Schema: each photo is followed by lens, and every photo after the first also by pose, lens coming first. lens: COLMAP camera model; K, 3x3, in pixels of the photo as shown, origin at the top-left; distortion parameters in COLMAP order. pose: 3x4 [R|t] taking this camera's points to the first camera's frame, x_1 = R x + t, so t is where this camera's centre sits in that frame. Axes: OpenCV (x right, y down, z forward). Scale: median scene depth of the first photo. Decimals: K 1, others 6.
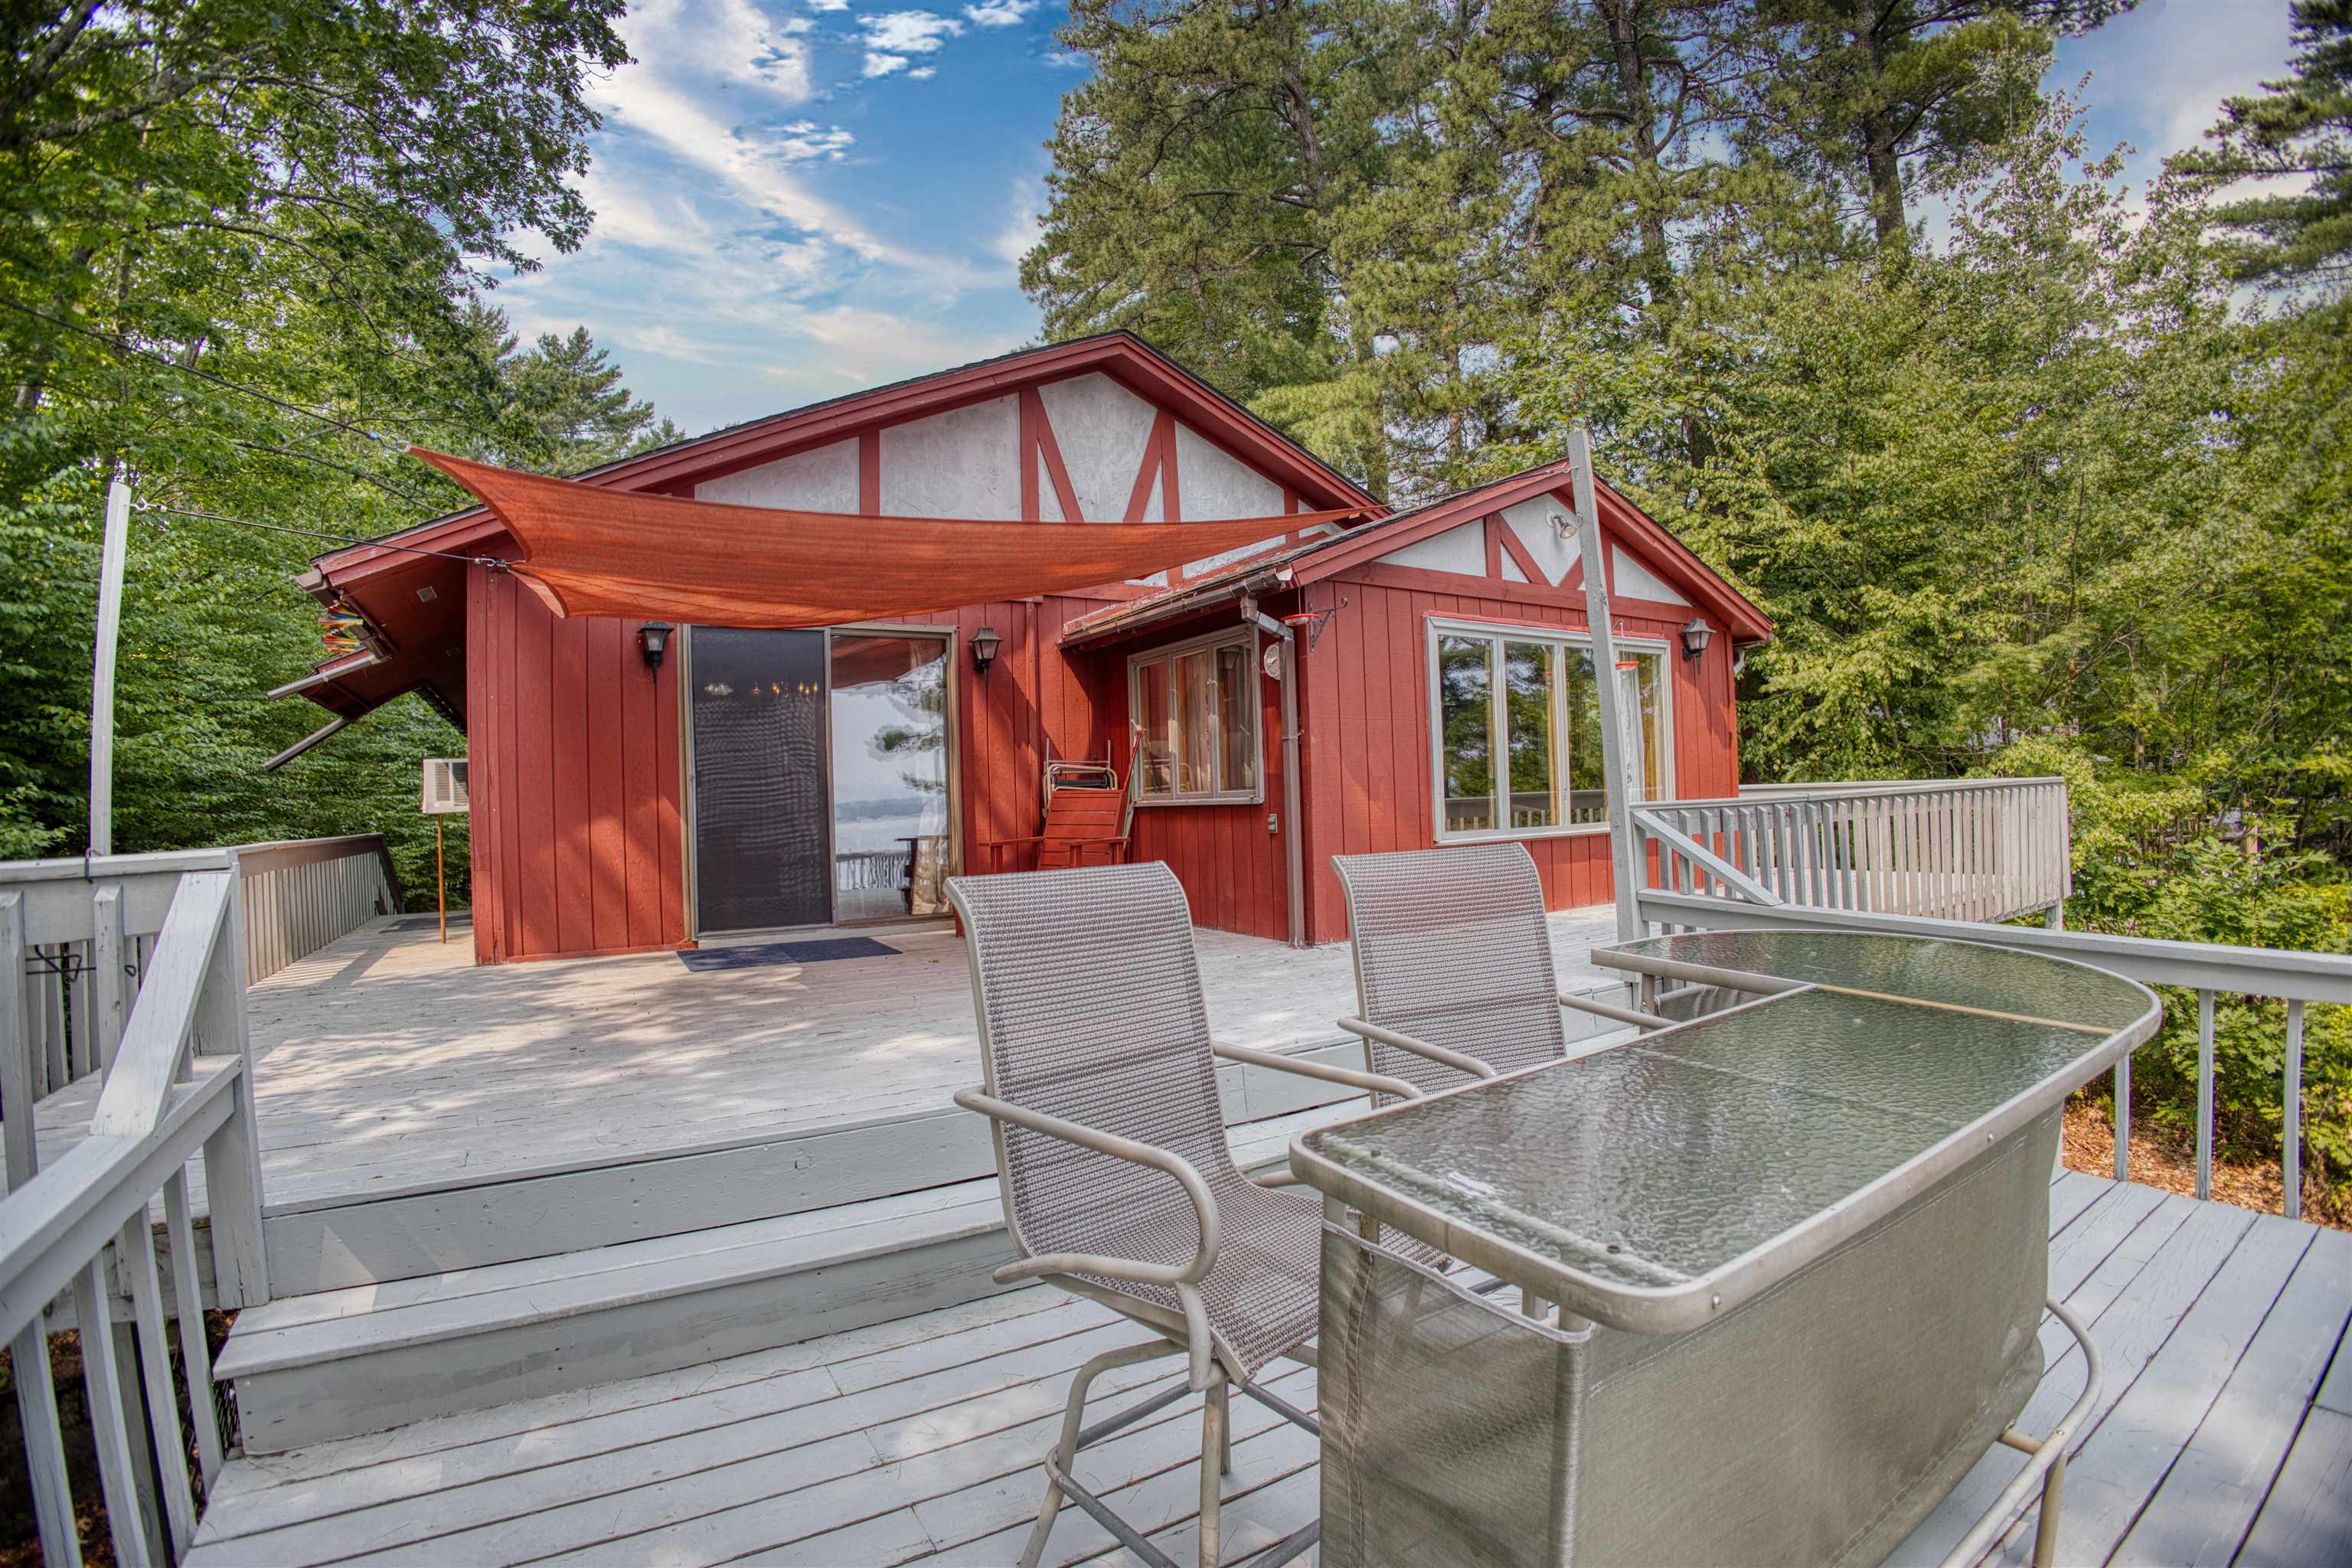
lens RADIAL K [[1093.1, 0, 1176.0], [0, 1093.1, 784.0], [0, 0, 1]] dist [-0.142411, 0.031191]
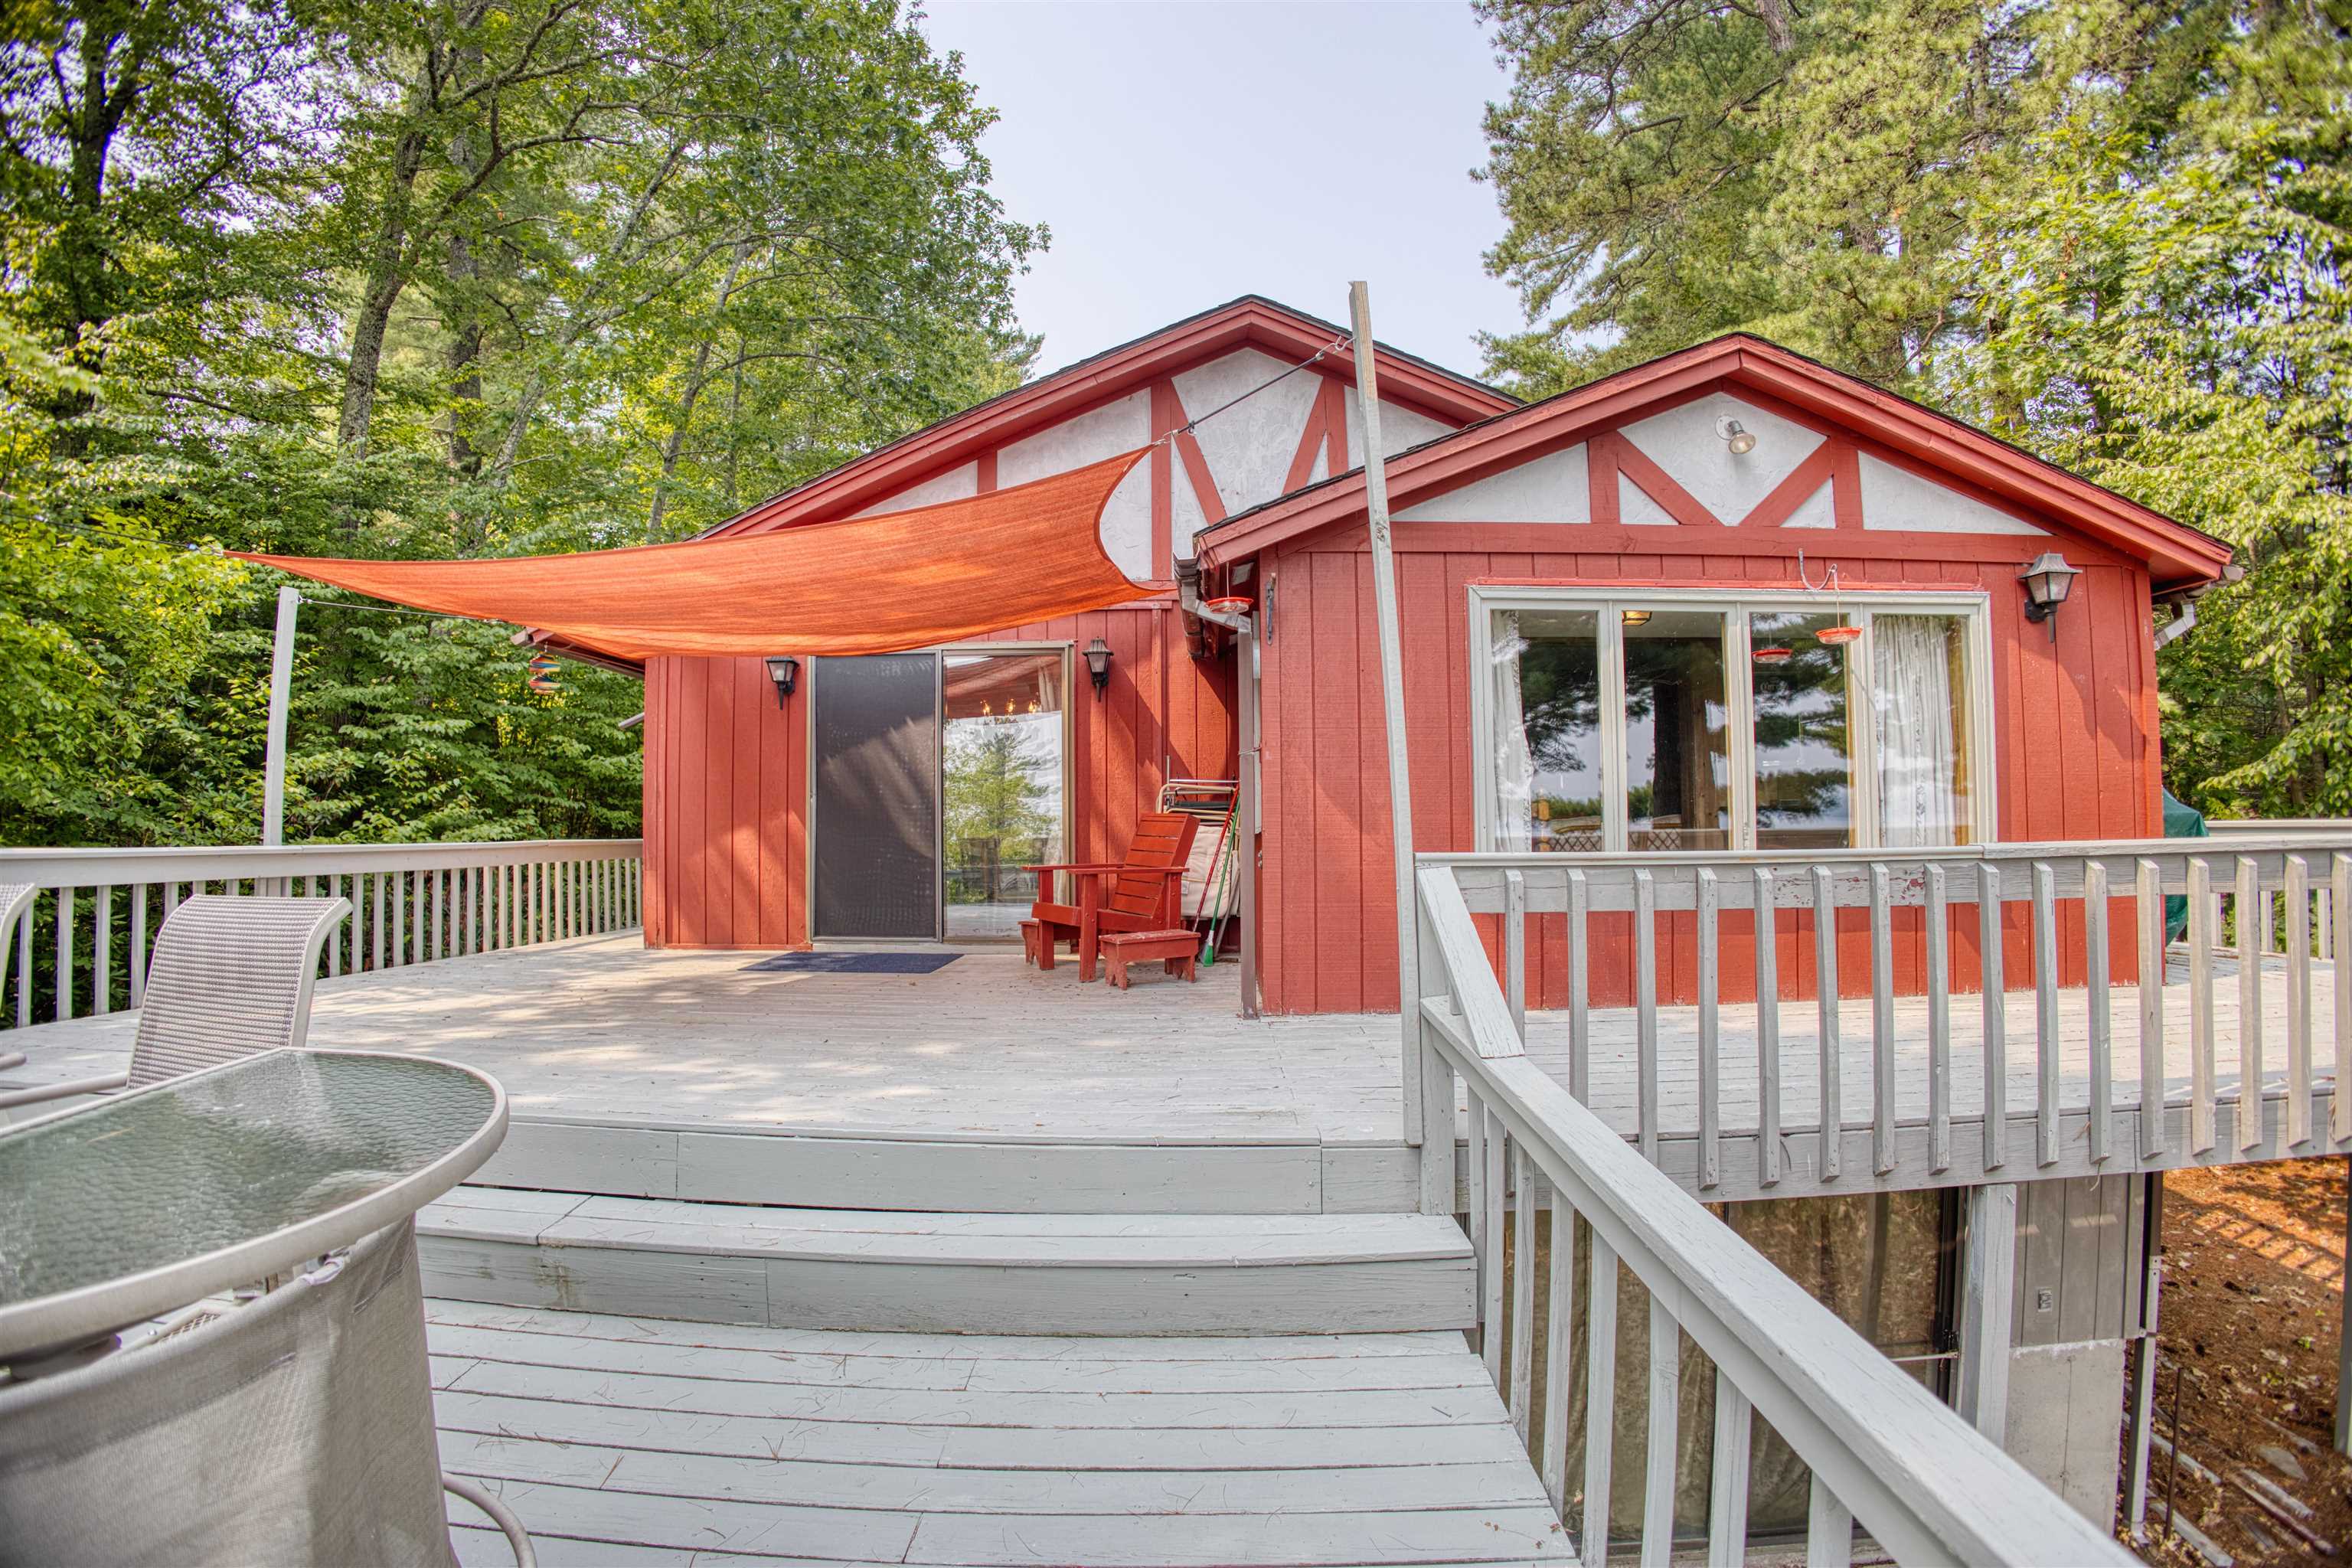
lens RADIAL K [[1093.1, 0, 1176.0], [0, 1093.1, 784.0], [0, 0, 1]] dist [-0.142411, 0.031191]
pose [[0.834905, 0.003695, -0.550382, 0.415278], [-0.012358, 0.999851, -0.012033, -0.007116], [0.550256, 0.016848, 0.834826, 0.246970]]
